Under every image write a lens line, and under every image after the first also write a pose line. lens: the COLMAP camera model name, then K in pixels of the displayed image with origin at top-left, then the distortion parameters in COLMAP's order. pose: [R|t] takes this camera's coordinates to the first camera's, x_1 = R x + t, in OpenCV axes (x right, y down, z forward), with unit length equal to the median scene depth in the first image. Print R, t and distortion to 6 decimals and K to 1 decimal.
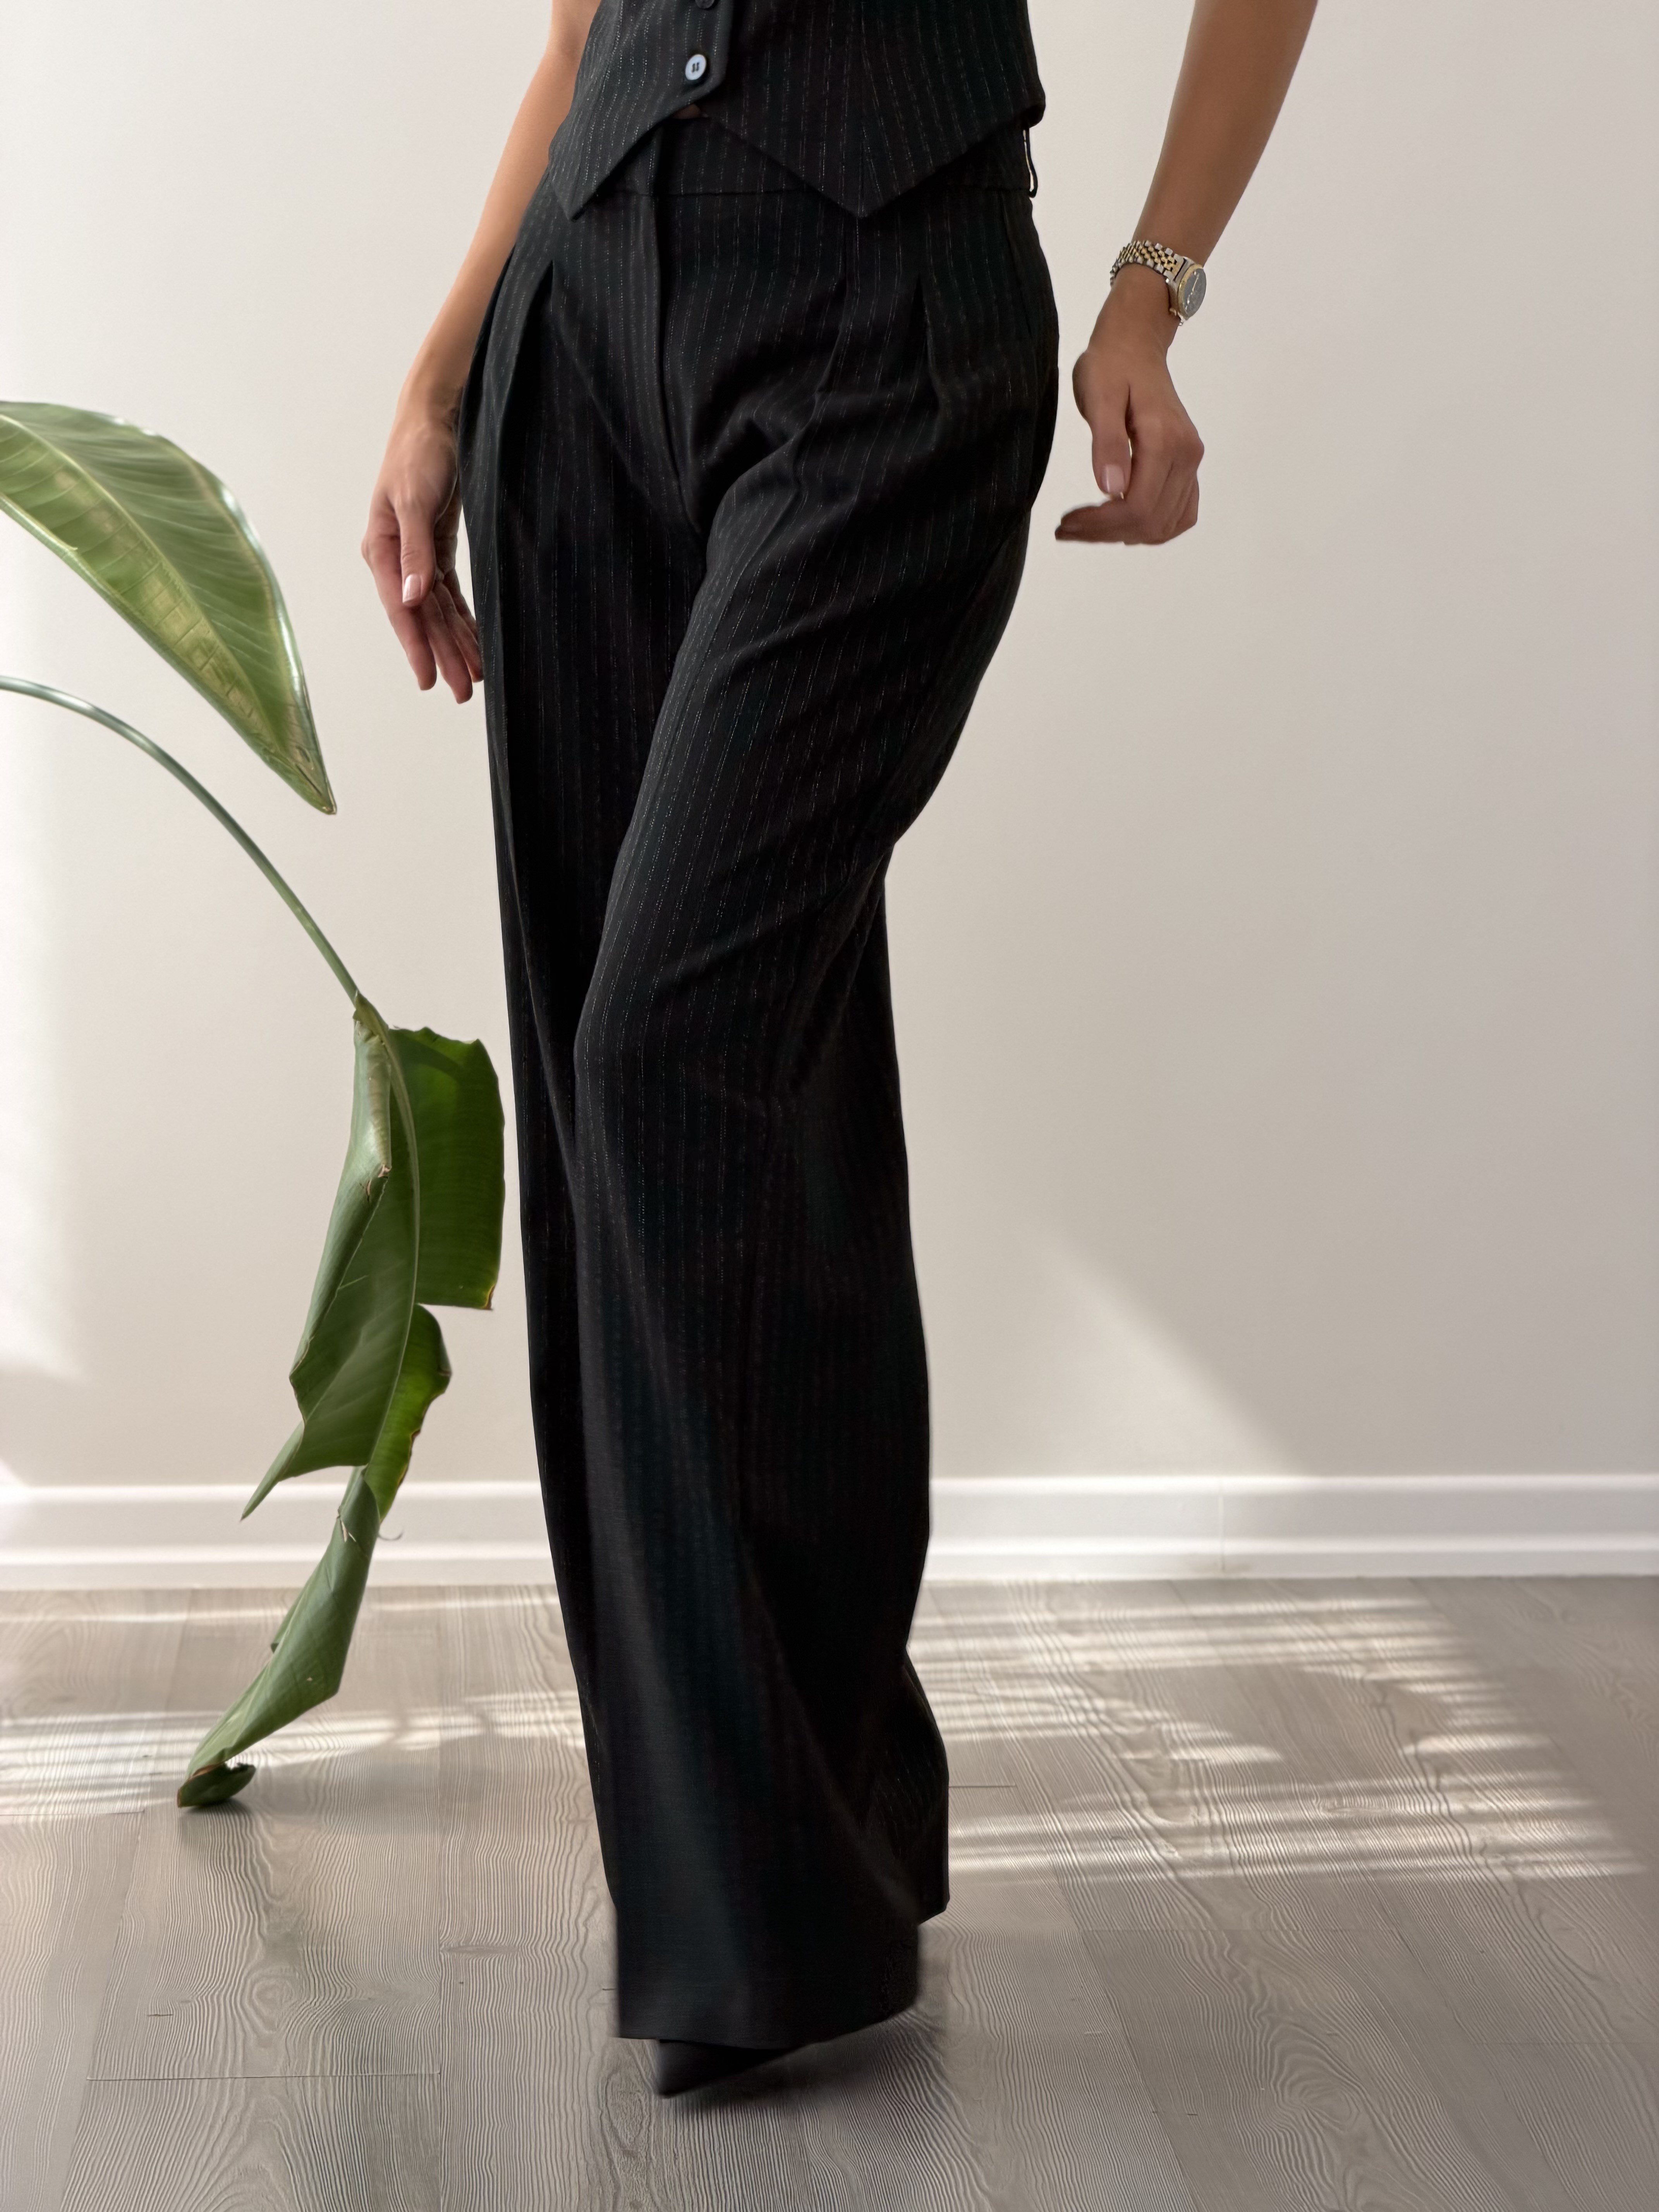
lens RADIAL K [[6447.7, 0, 828.0], [0, 6447.7, 1107.7], [0, 0, 1]] dist [0.074426, 0.000000]
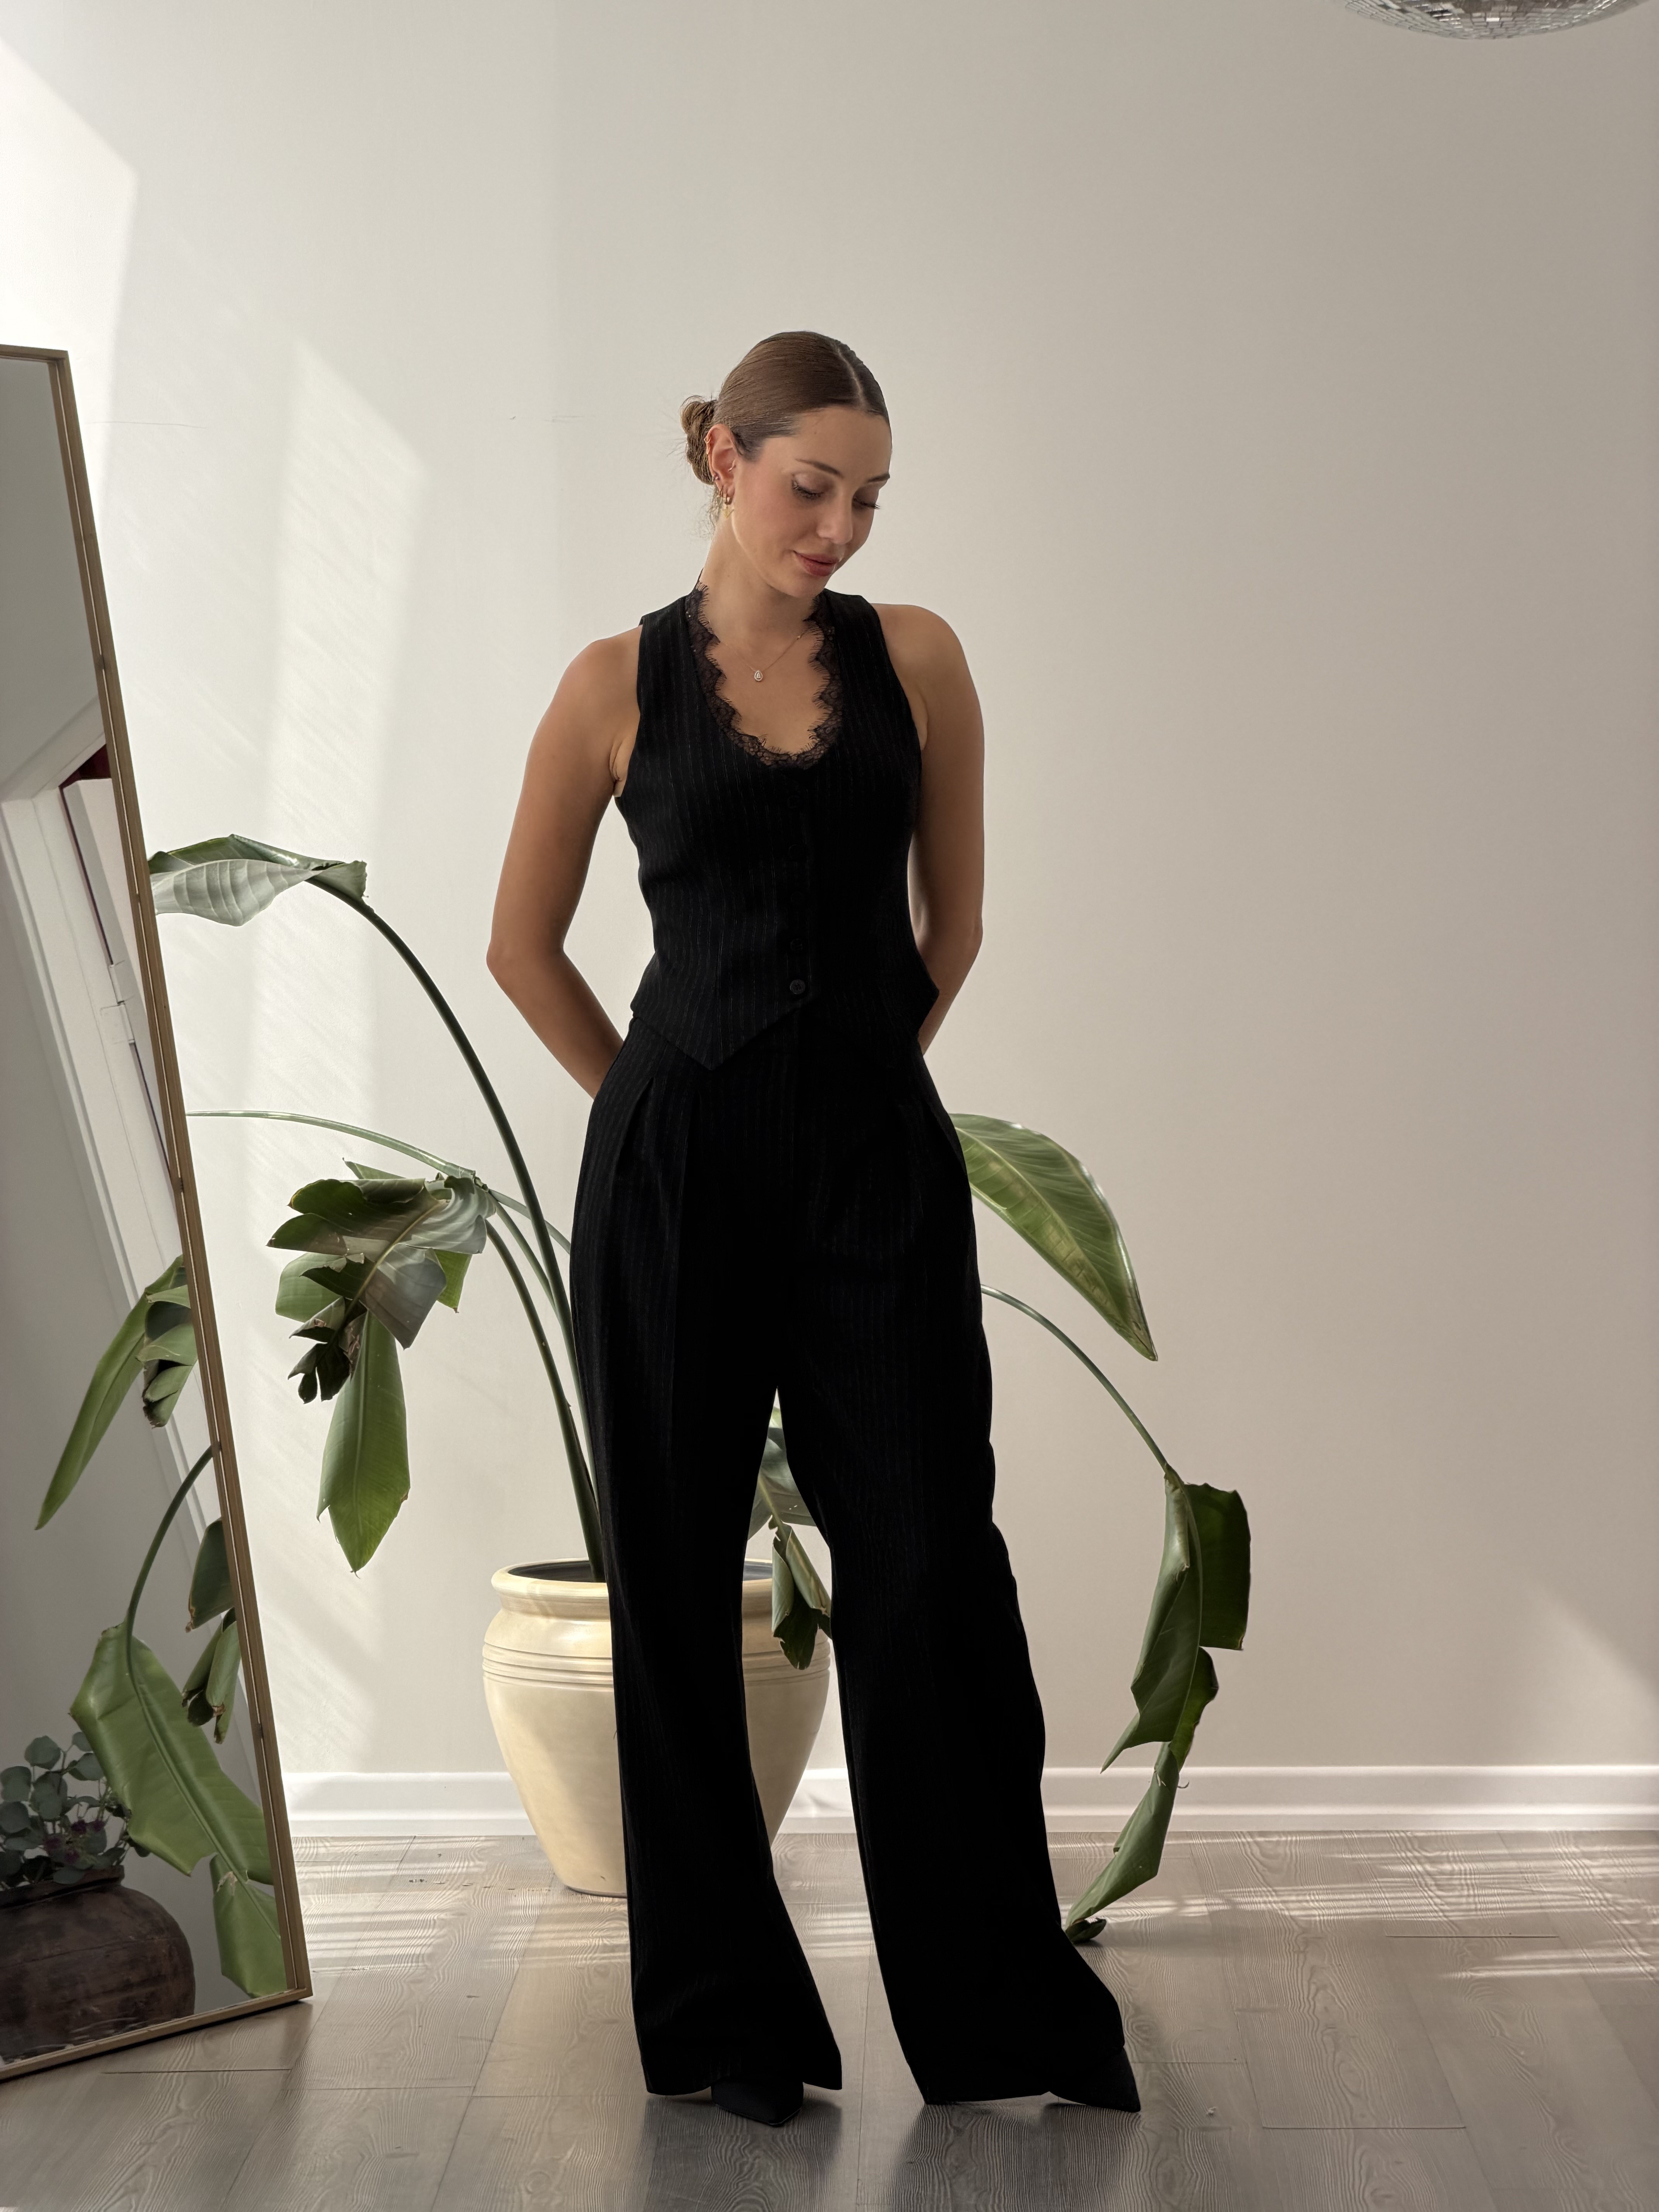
lens RADIAL K [[6447.7, 0, 834.7], [0, 6447.7, 1102.2], [0, 0, 1]] dist [0.074426, 0.000000]
pose [[0.997038, -0.006861, -0.076608, -0.028747], [0.002159, 0.998118, -0.061286, -0.008641], [0.076885, 0.060939, 0.995176, -0.712633]]
